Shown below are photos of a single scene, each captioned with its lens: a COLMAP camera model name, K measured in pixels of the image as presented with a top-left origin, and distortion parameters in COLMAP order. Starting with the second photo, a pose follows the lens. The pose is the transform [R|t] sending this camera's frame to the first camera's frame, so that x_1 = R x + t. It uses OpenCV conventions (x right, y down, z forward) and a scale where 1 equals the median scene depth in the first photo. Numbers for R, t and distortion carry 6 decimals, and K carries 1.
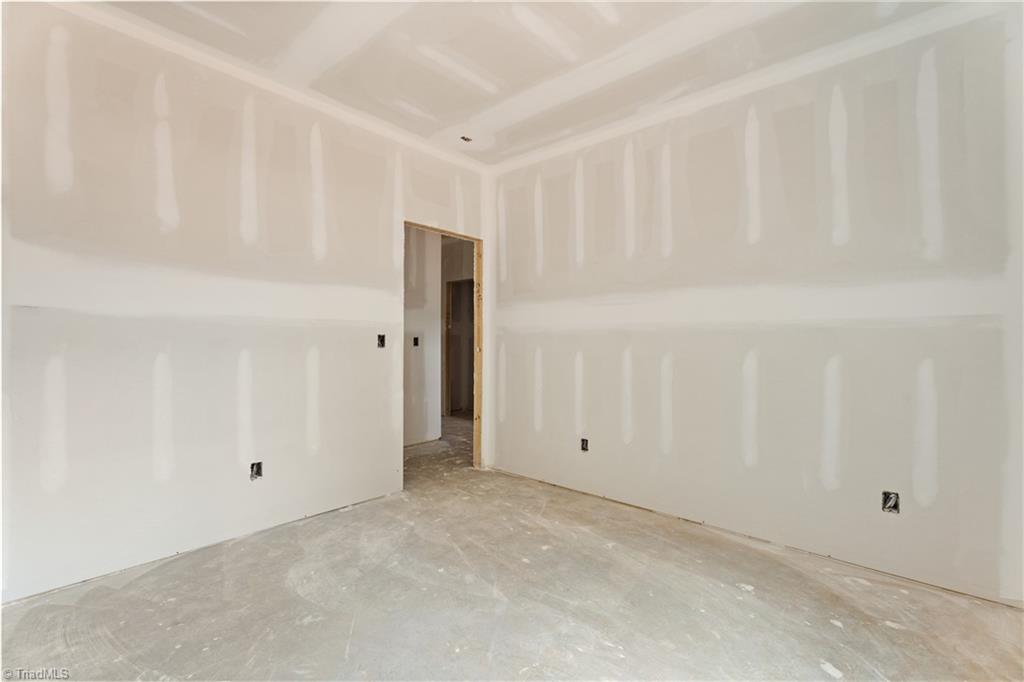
lens RADIAL K [[563.7, 0, 512.0], [0, 563.7, 341.0], [0, 0, 1]] dist [0.000246, 0.000075]
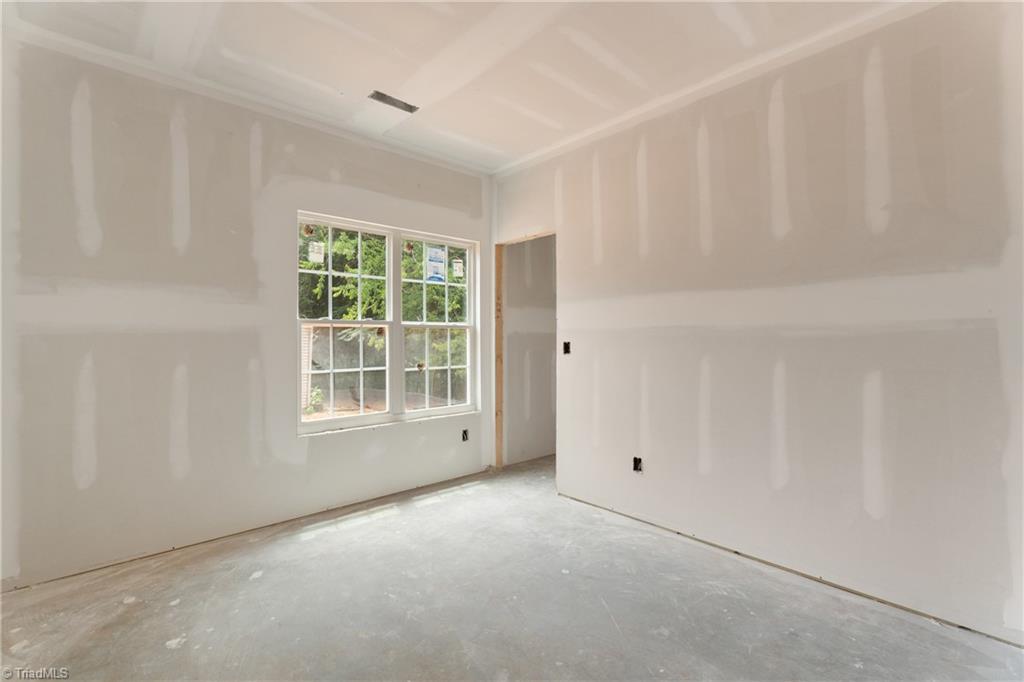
lens RADIAL K [[563.7, 0, 512.0], [0, 563.7, 341.0], [0, 0, 1]] dist [0.000246, 0.000075]
pose [[-0.996460, -0.007884, 0.083701, -0.171629], [-0.007557, 0.999963, 0.004216, -0.023628], [-0.083732, 0.003569, -0.996482, 2.021052]]
